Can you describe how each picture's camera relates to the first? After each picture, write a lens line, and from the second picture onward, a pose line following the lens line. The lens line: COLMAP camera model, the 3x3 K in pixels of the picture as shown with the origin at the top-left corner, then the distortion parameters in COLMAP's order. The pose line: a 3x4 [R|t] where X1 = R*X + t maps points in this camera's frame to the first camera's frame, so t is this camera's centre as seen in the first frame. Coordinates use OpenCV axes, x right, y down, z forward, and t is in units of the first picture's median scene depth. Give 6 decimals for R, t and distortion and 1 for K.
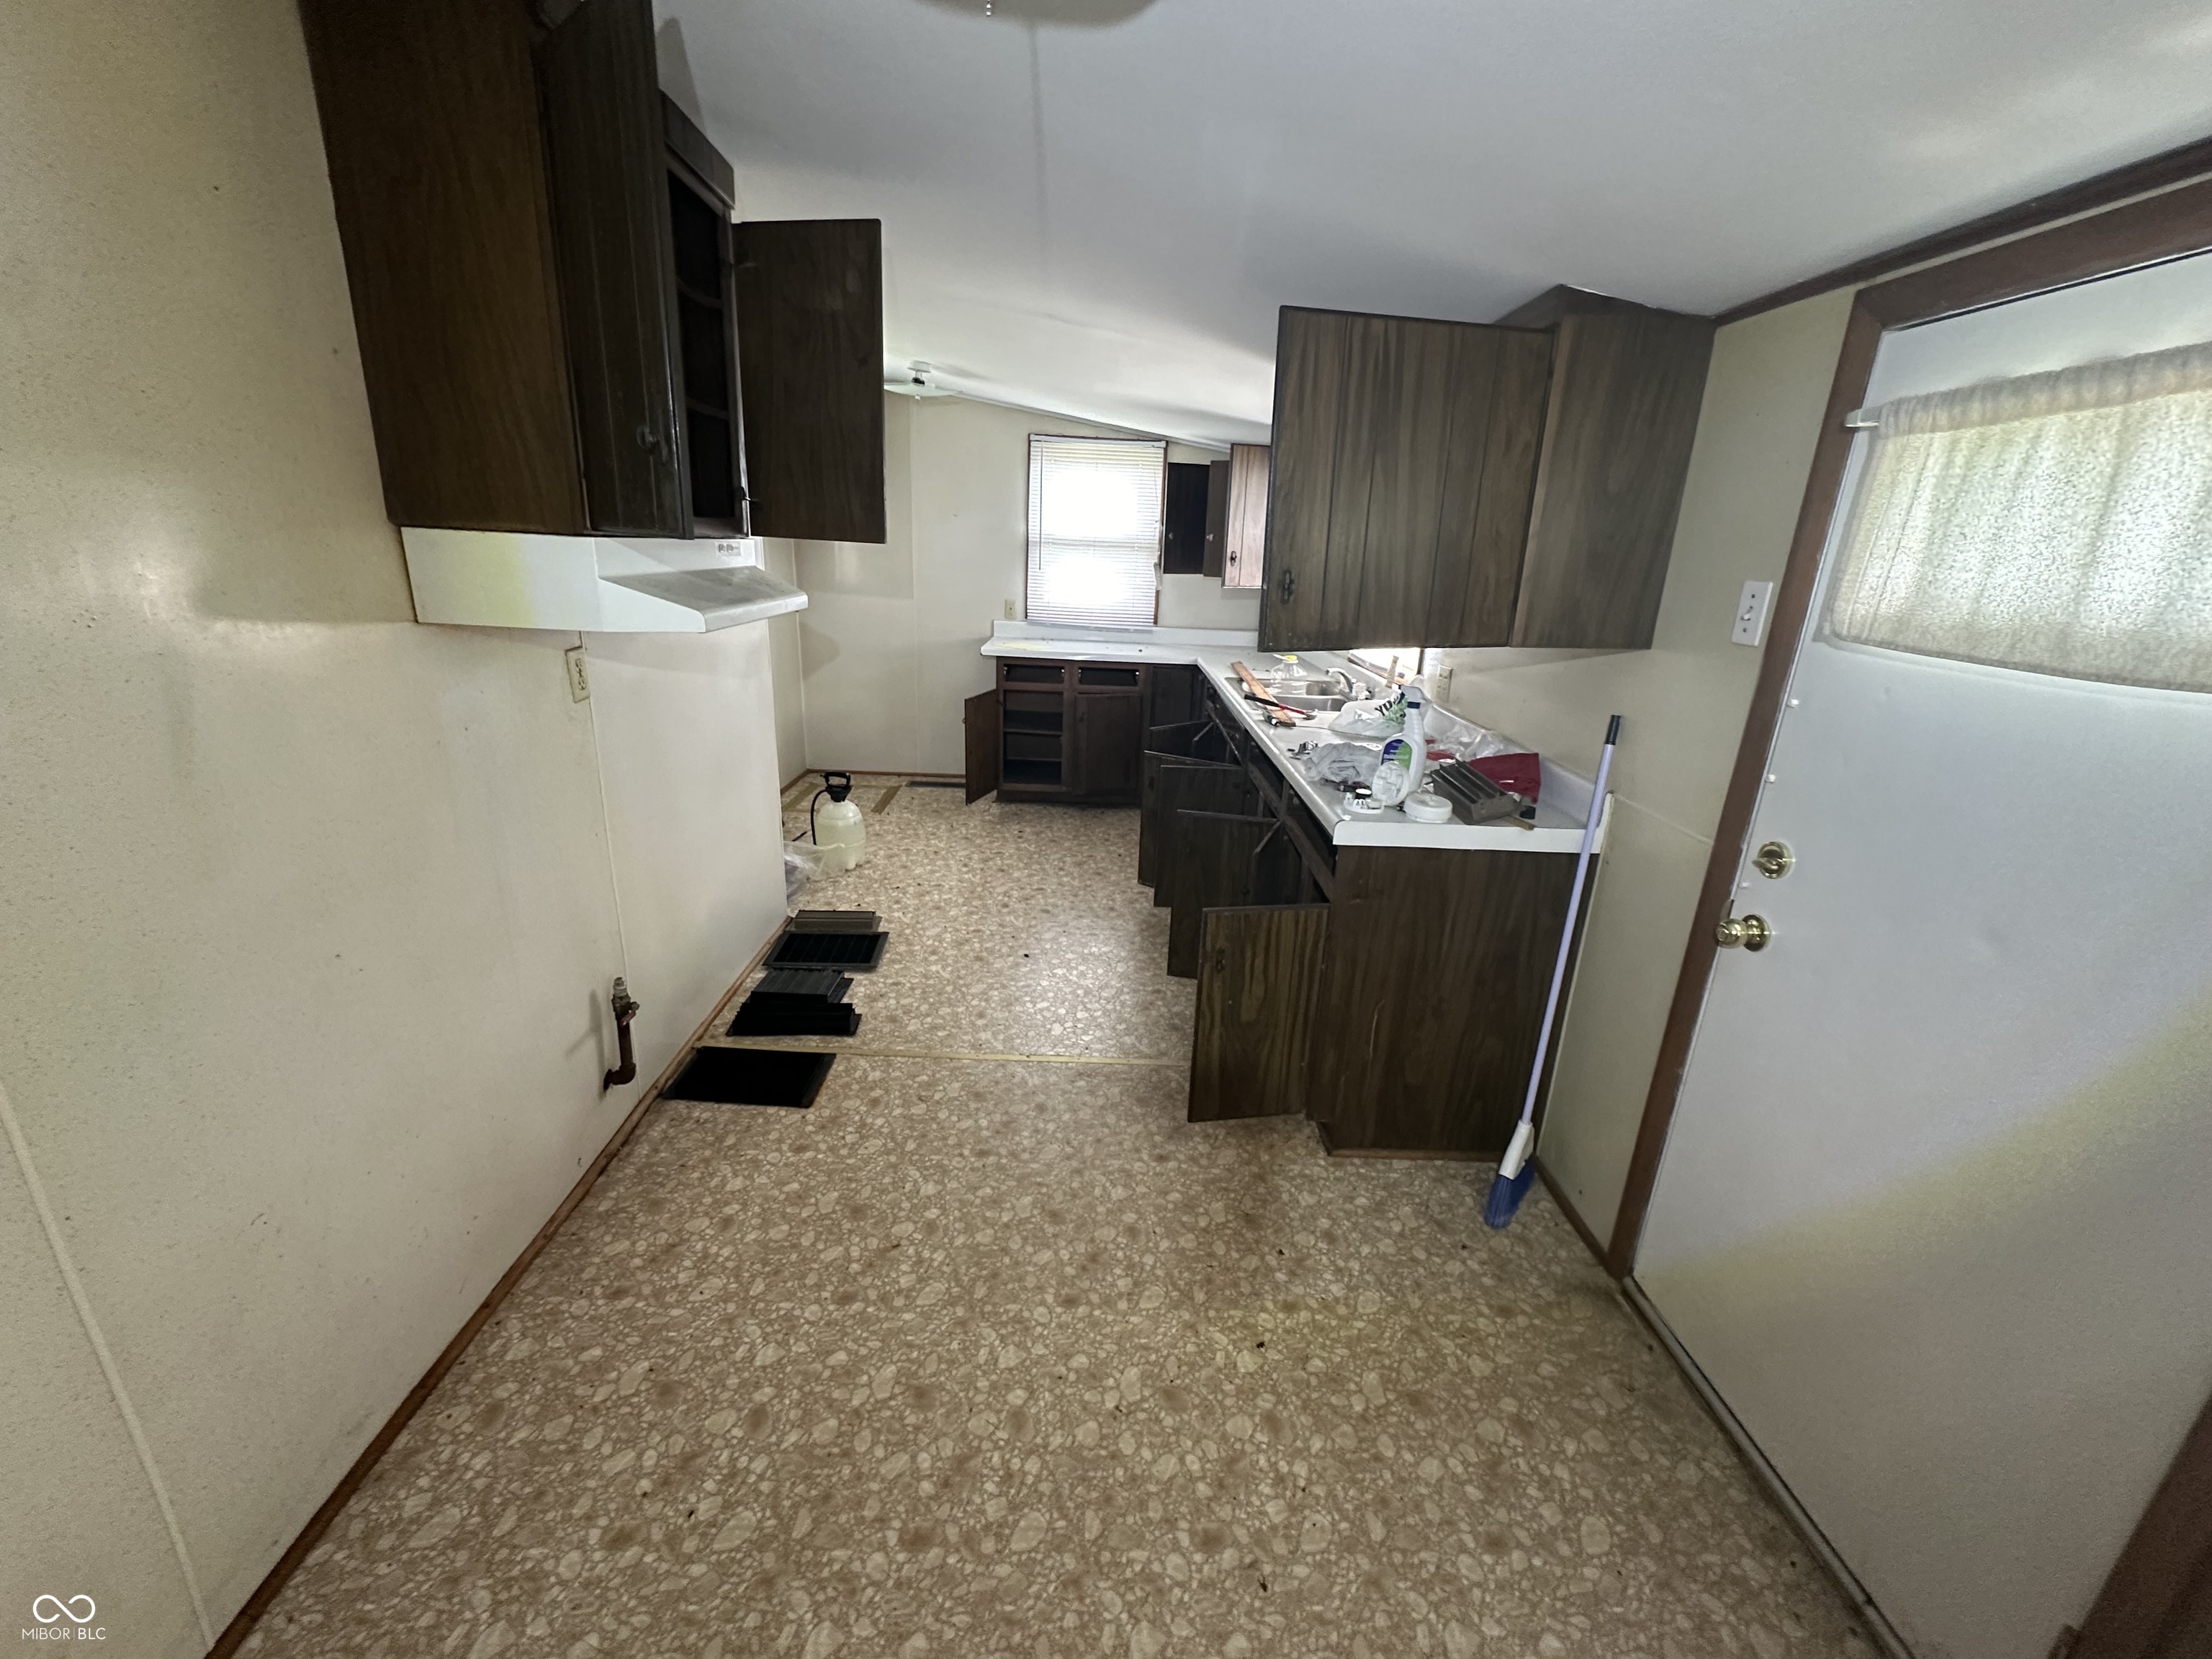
lens RADIAL K [[884.9, 0, 1116.5], [0, 884.9, 823.6], [0, 0, 1]] dist [-0.009462, 0.001255]
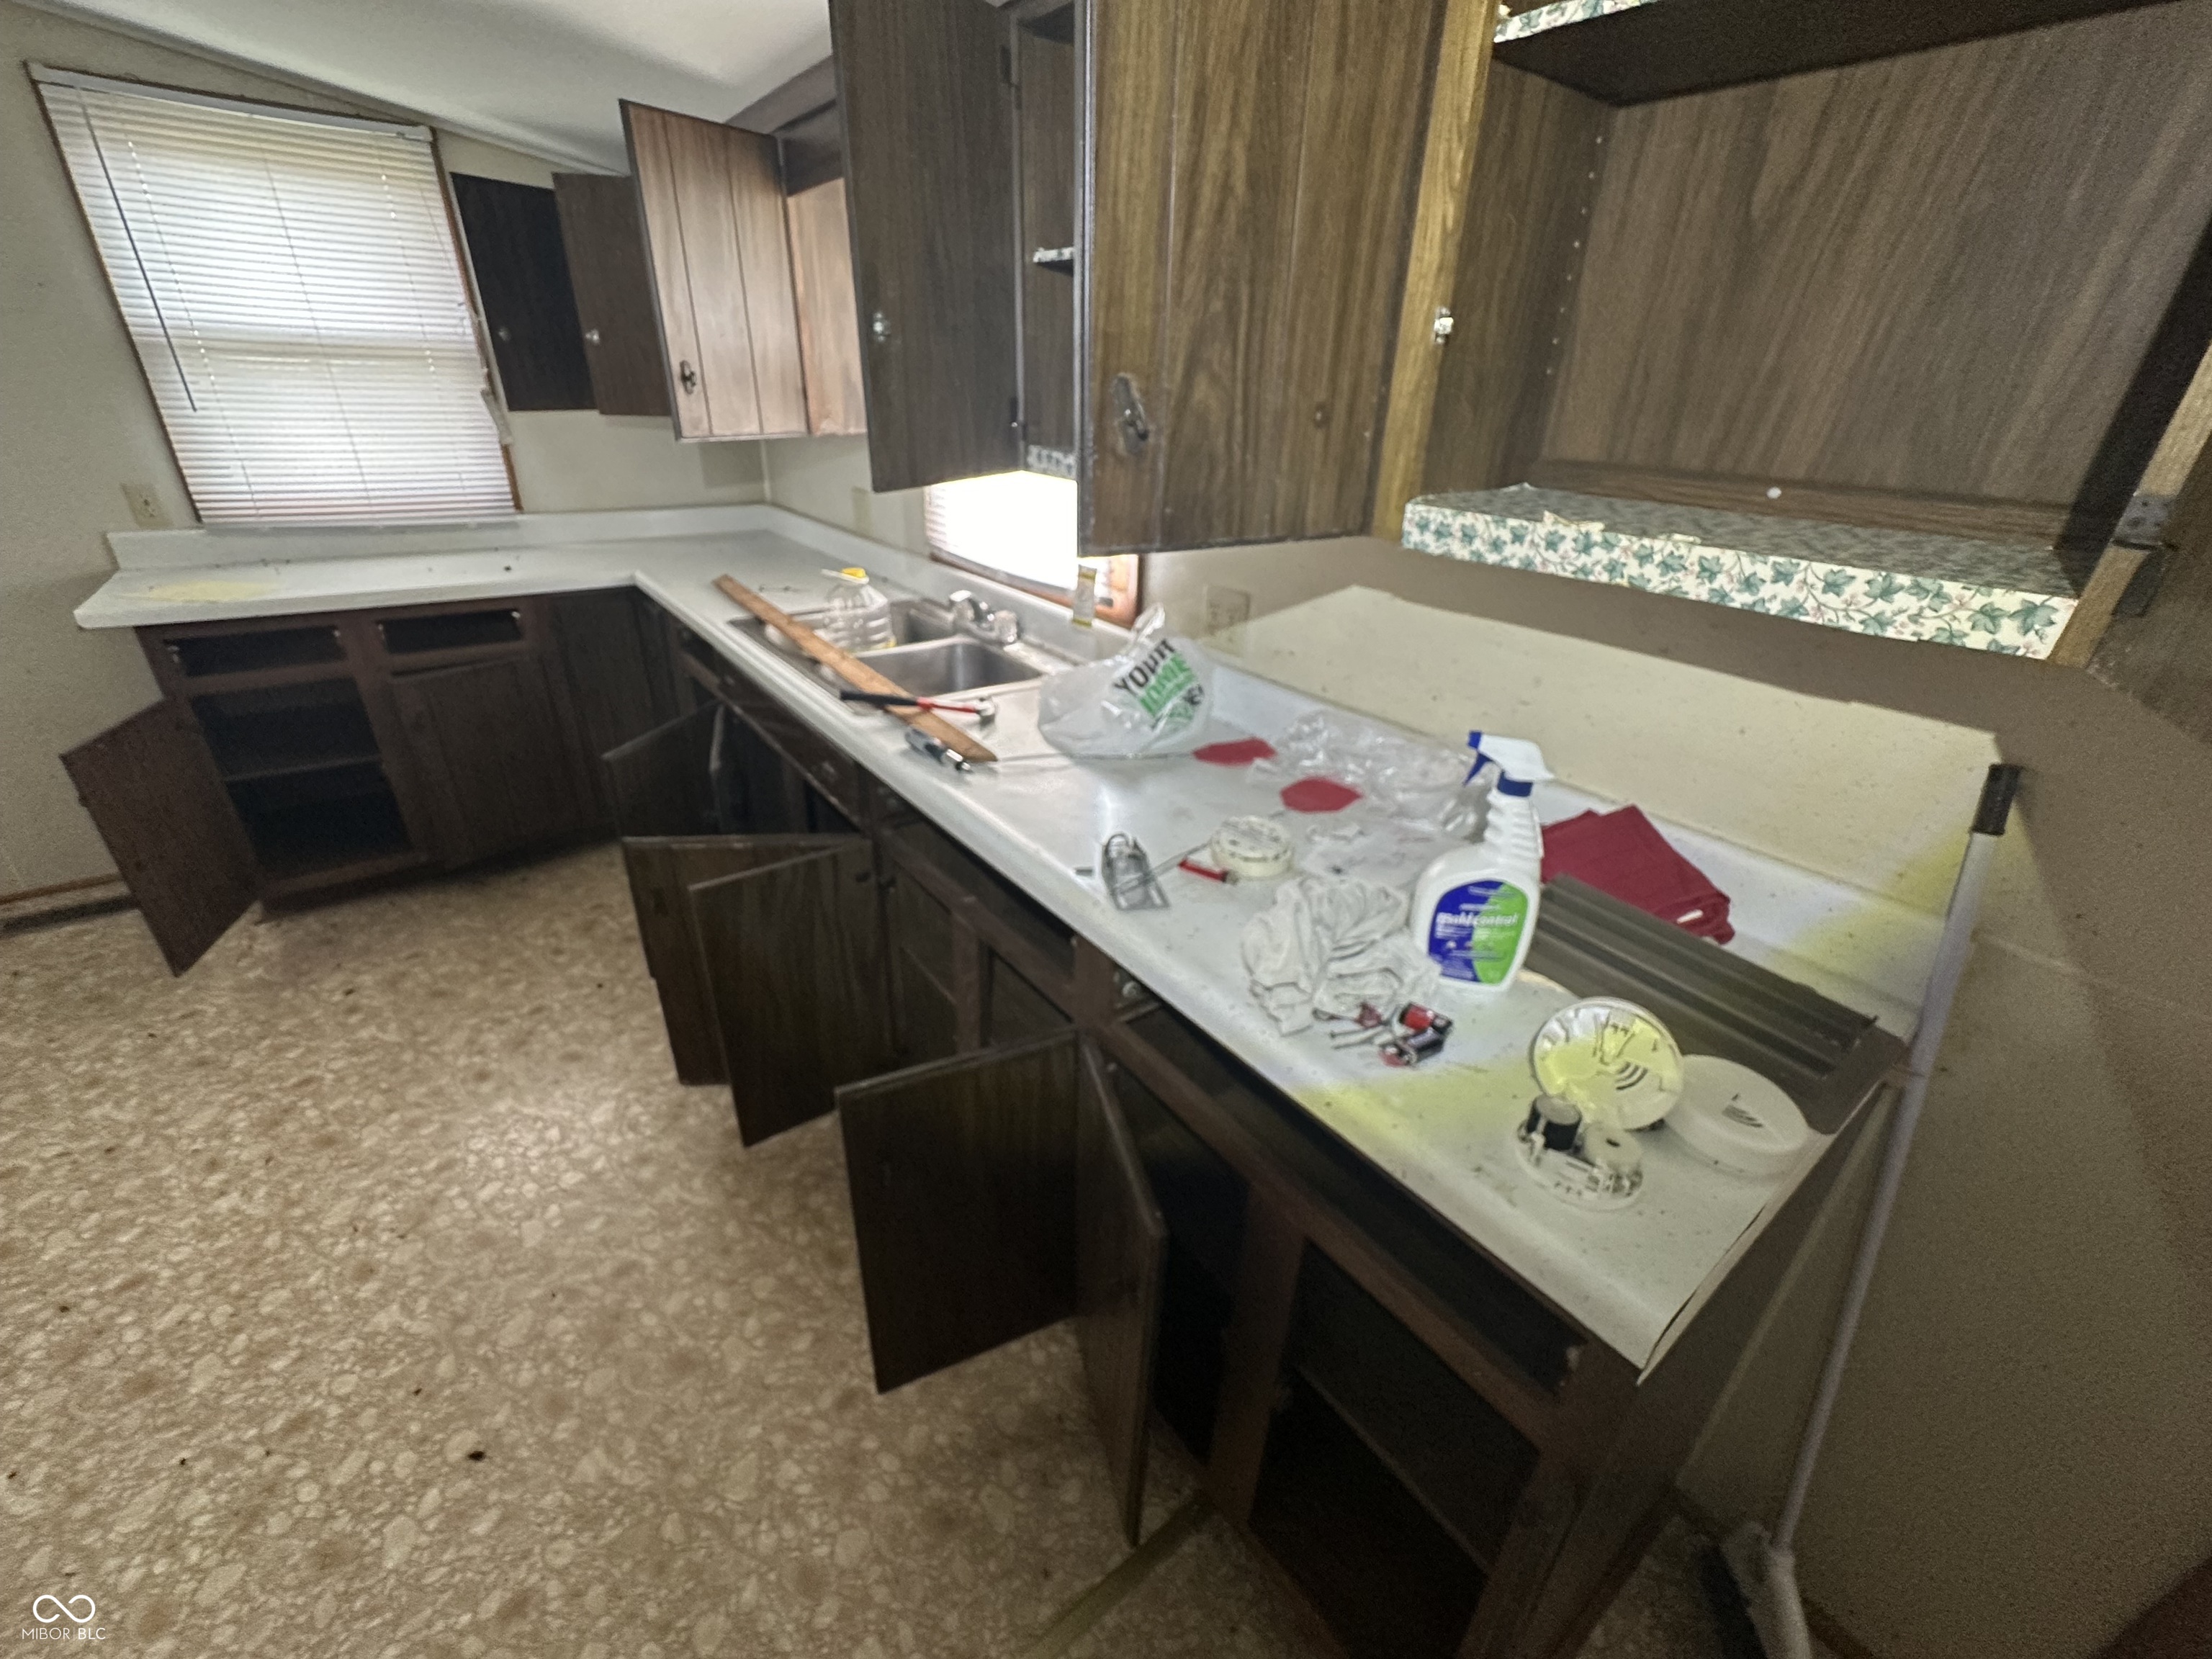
lens RADIAL K [[884.9, 0, 1109.3], [0, 884.9, 831.7], [0, 0, 1]] dist [-0.009462, 0.001255]
pose [[0.806154, -0.271596, 0.525691, -0.002536], [0.173430, 0.957871, 0.228923, -0.107729], [-0.565719, -0.093376, 0.819294, 0.367418]]
